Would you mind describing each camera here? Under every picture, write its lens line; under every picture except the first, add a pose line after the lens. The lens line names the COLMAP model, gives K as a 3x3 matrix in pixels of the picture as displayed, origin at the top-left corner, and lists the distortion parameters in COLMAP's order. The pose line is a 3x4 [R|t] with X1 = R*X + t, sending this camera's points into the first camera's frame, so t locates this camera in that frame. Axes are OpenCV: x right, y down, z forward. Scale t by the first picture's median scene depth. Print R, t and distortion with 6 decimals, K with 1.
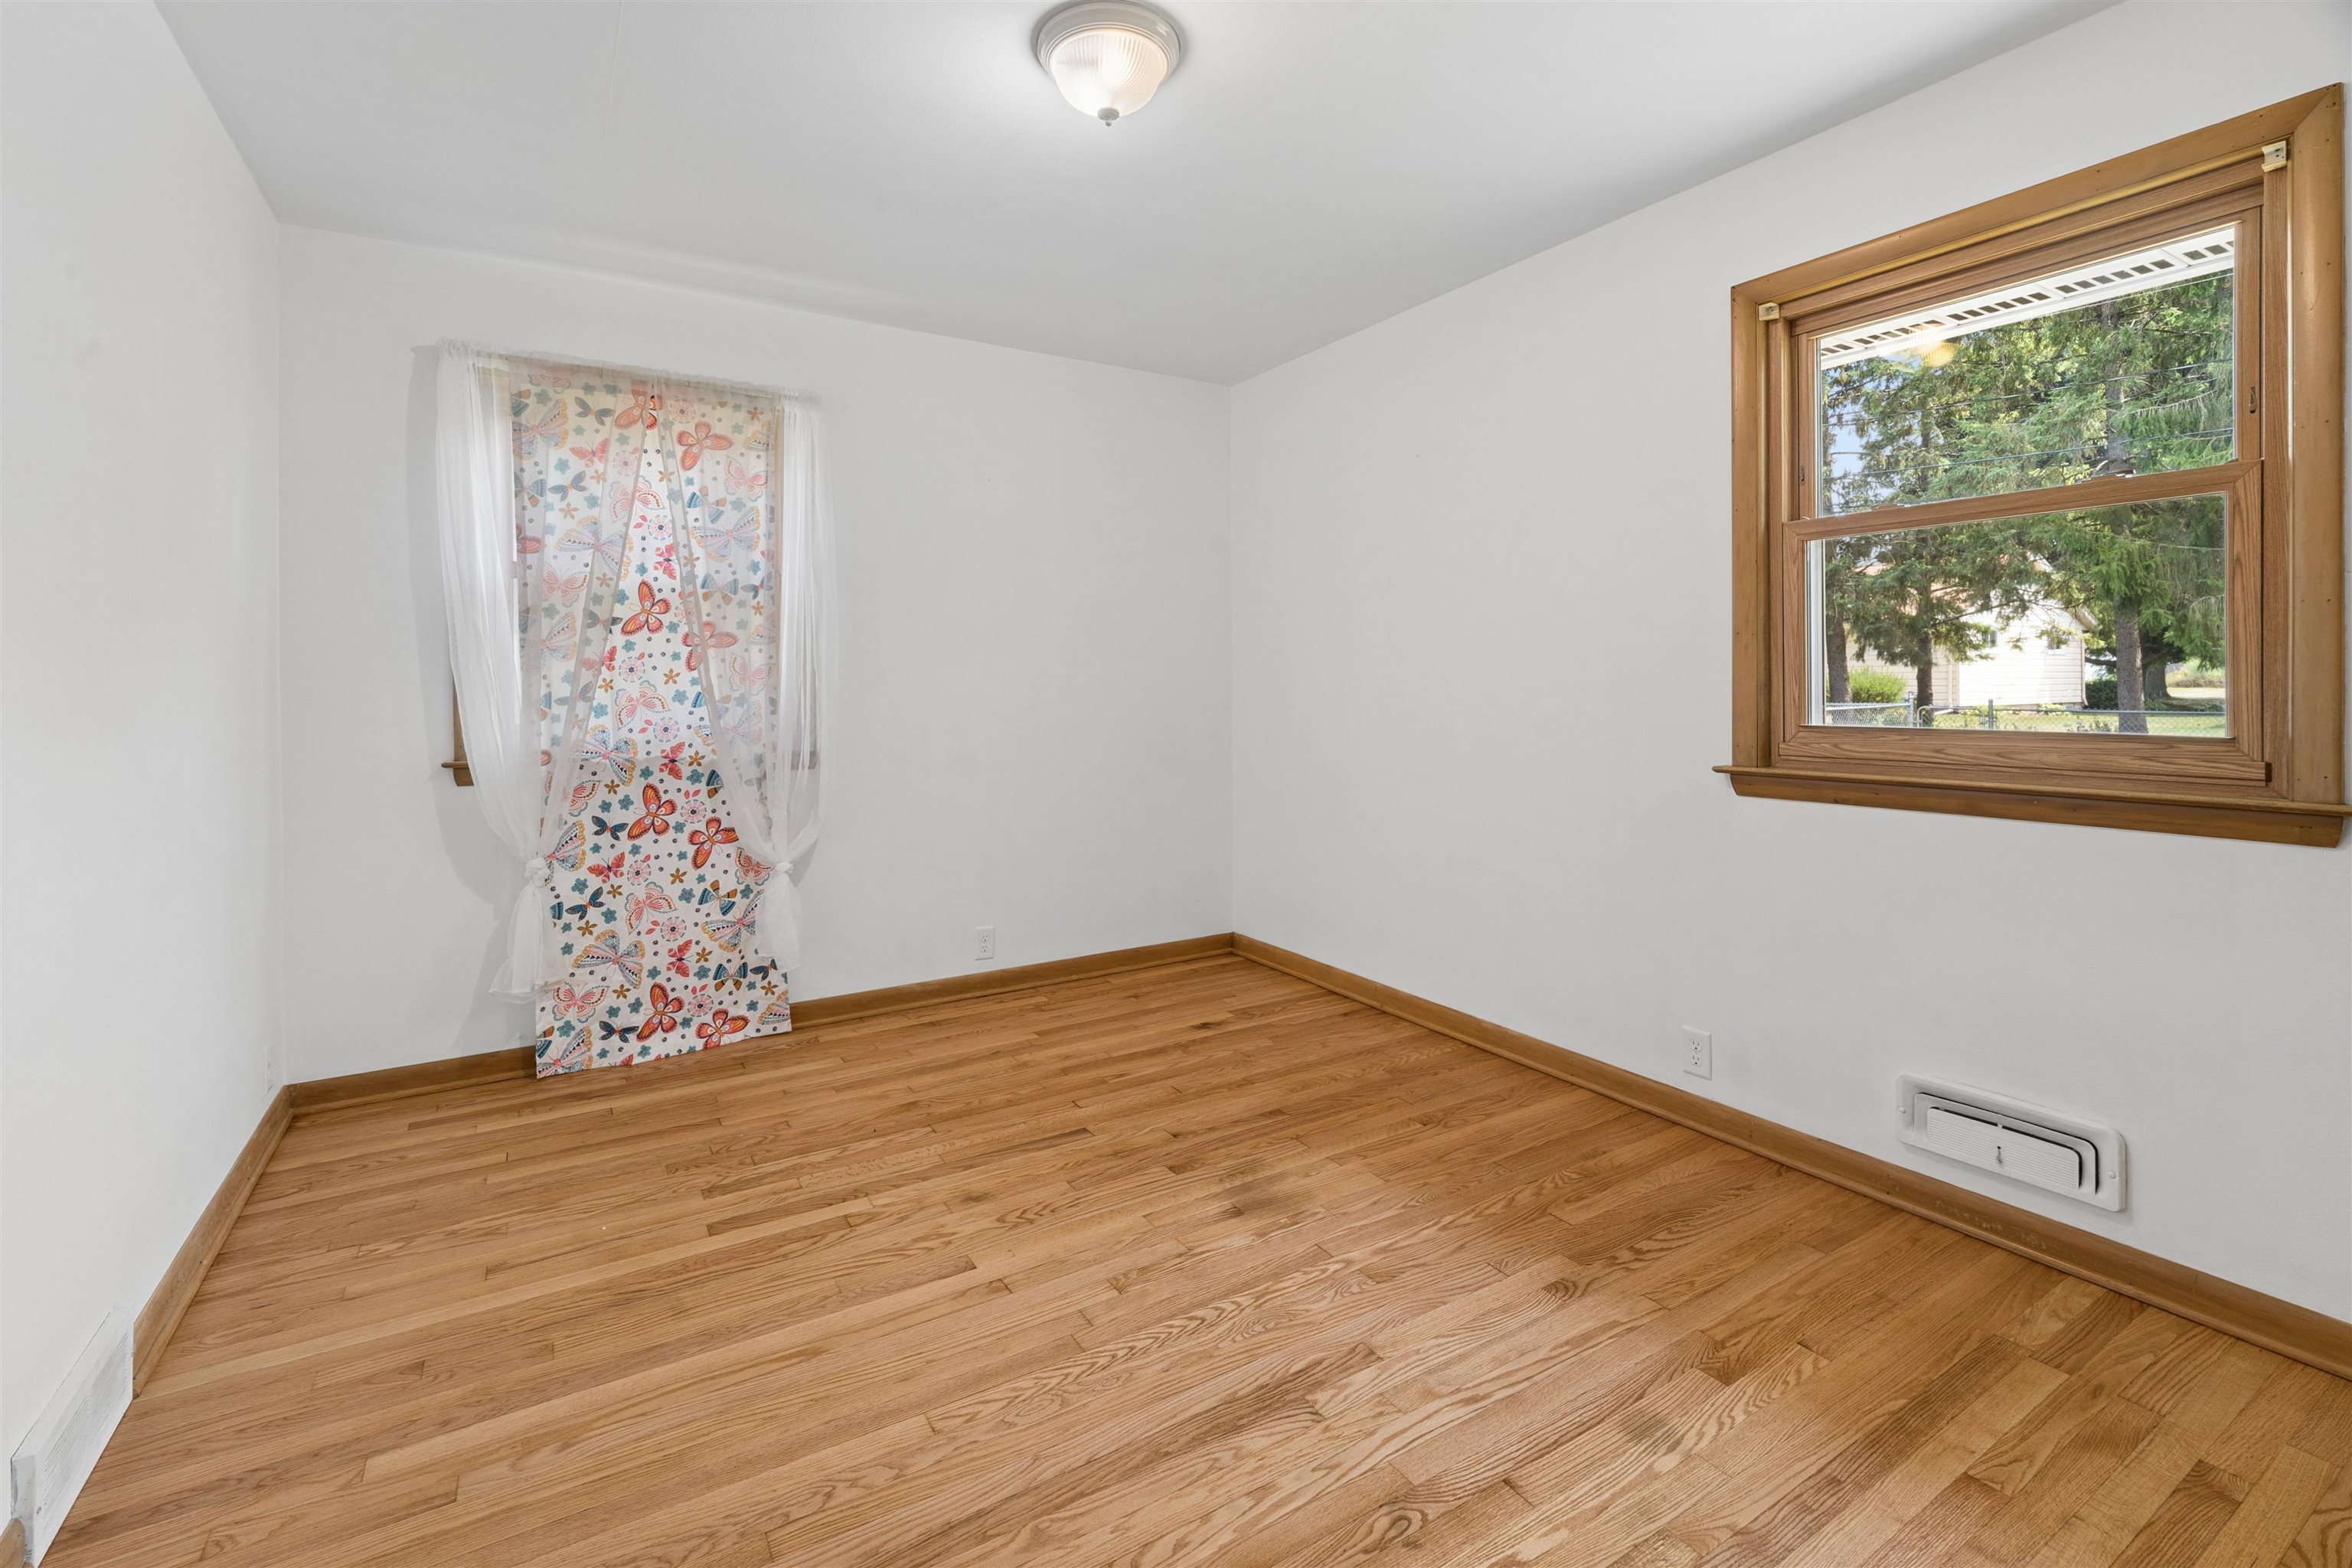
lens RADIAL K [[1026.9, 0, 1174.7], [0, 1026.9, 688.0], [0, 0, 1]] dist [0.004723, 0.000050]
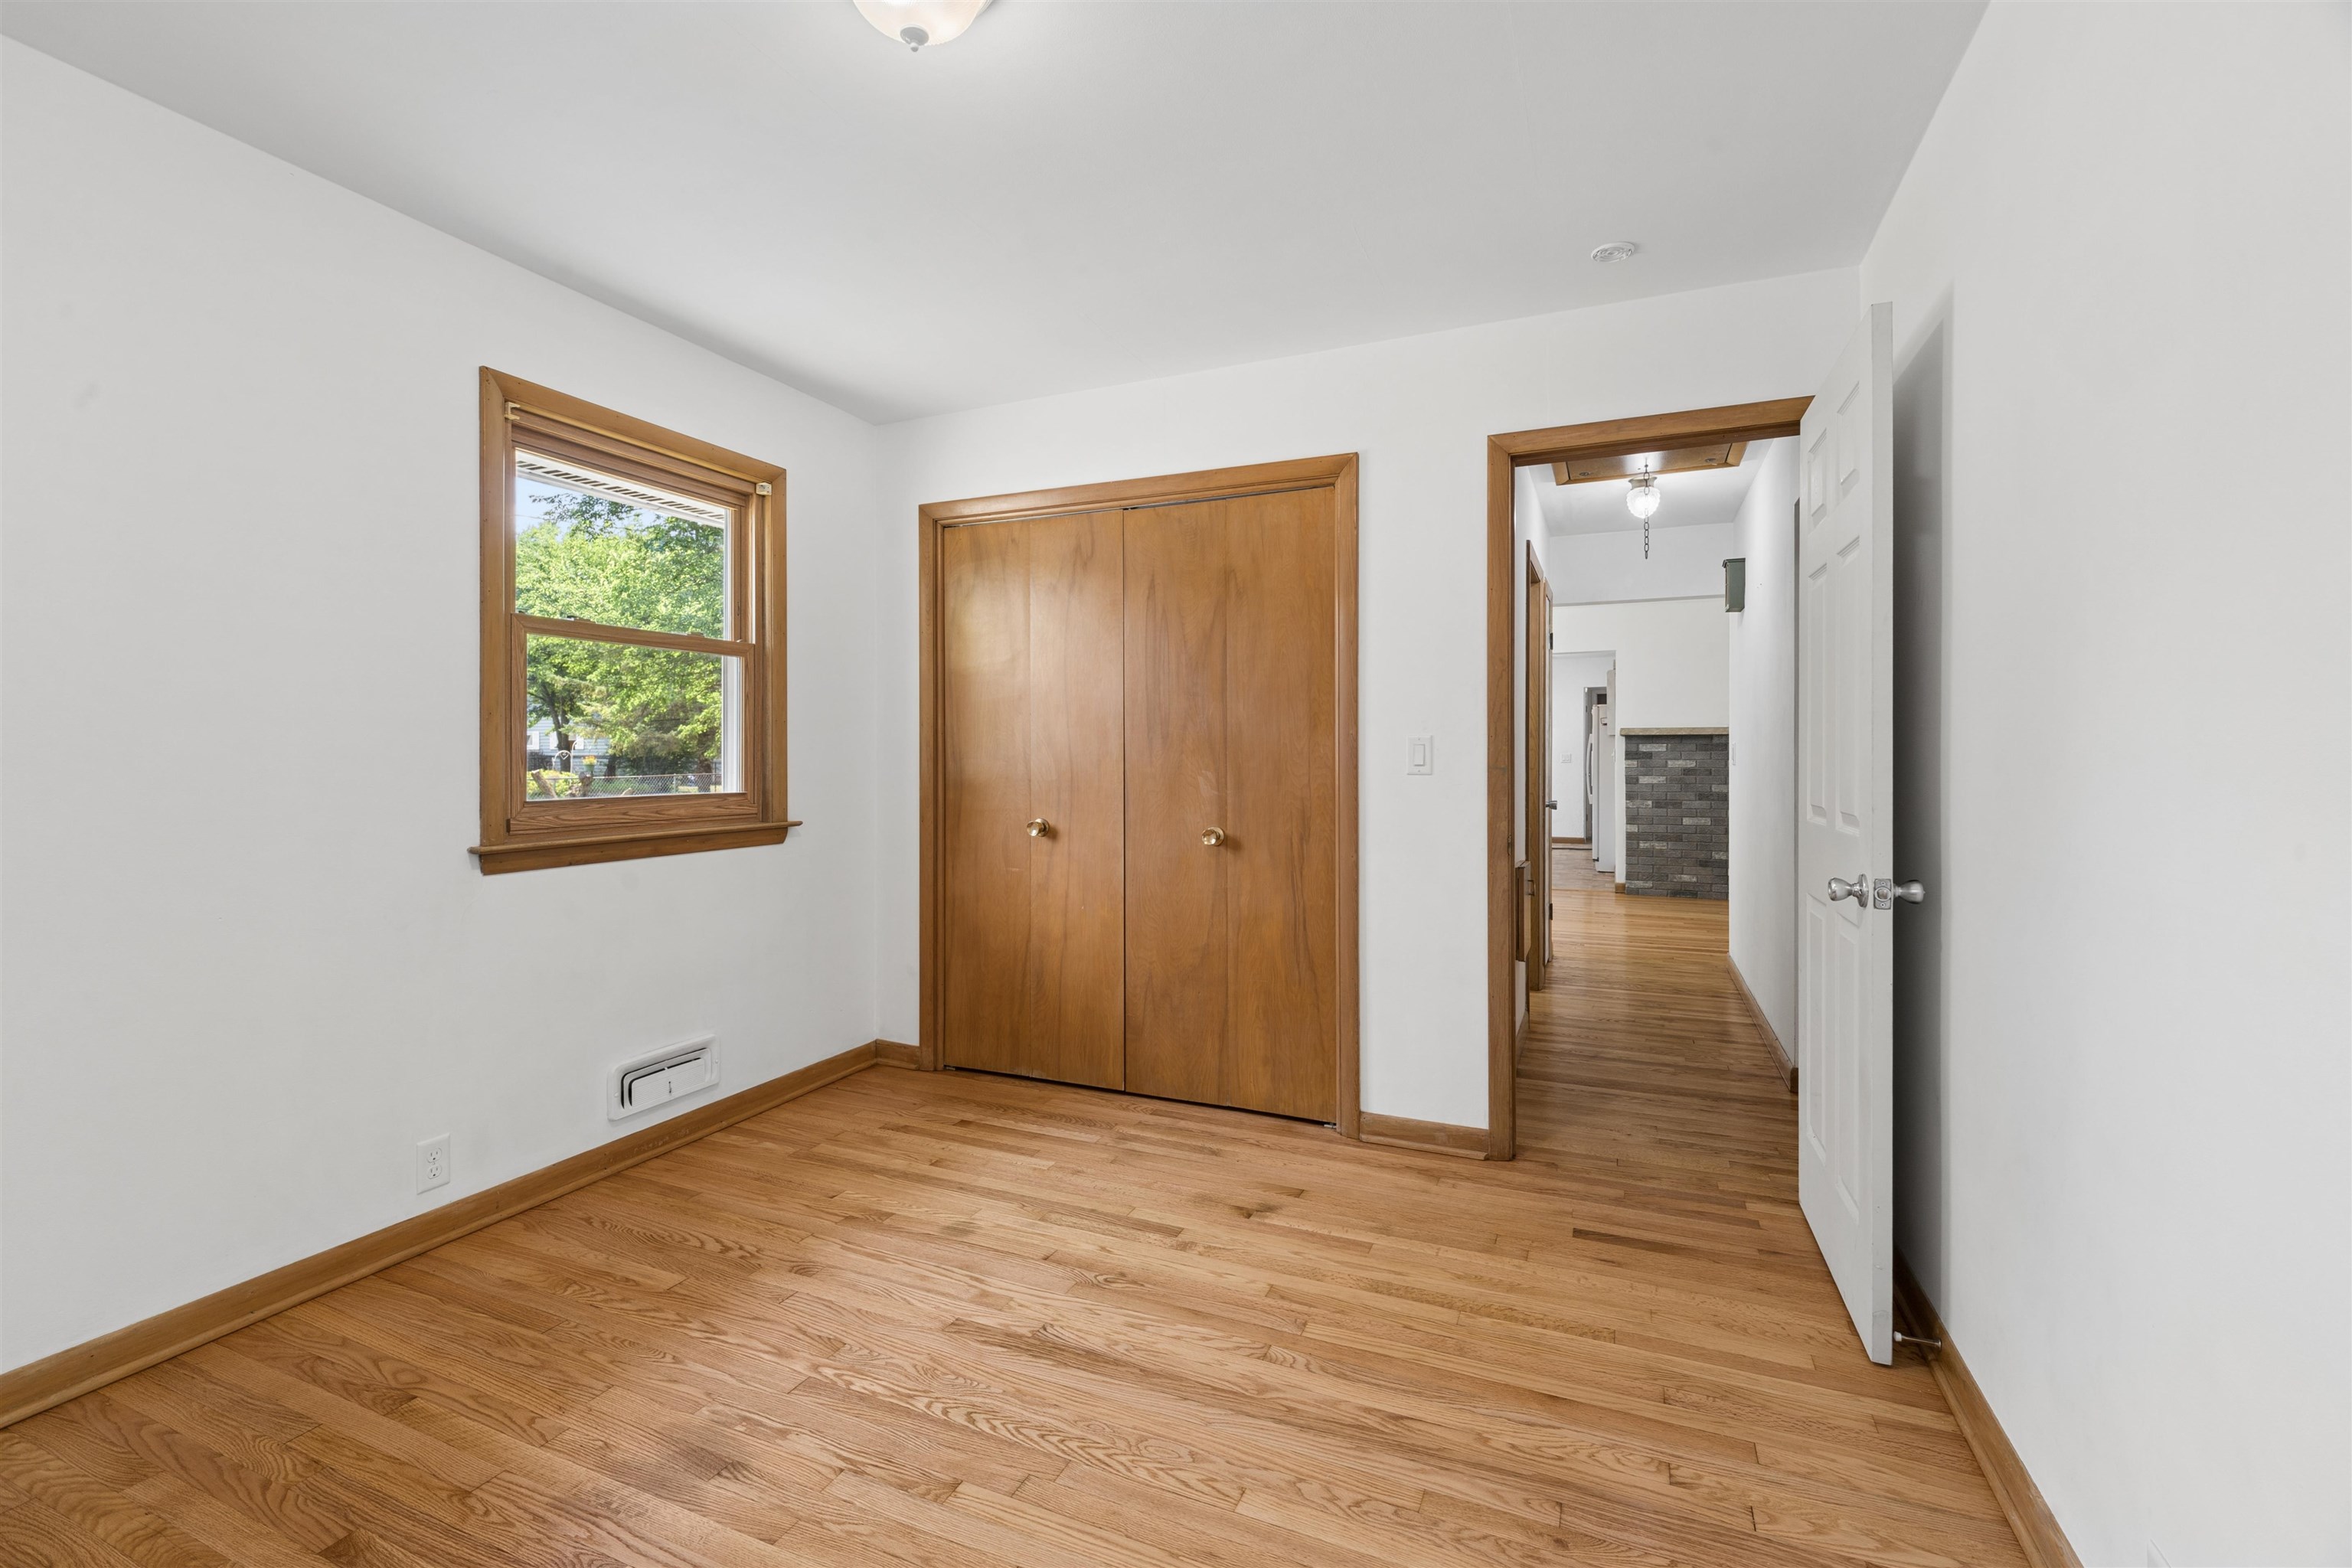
lens RADIAL K [[982.6, 0, 1160.7], [0, 982.6, 773.6], [0, 0, 1]] dist [-0.001146, -0.000328]
pose [[-0.546862, -0.006884, 0.837194, -0.785711], [0.008410, 0.999871, 0.013715, -0.002456], [-0.837180, 0.014541, -0.546734, 1.252737]]
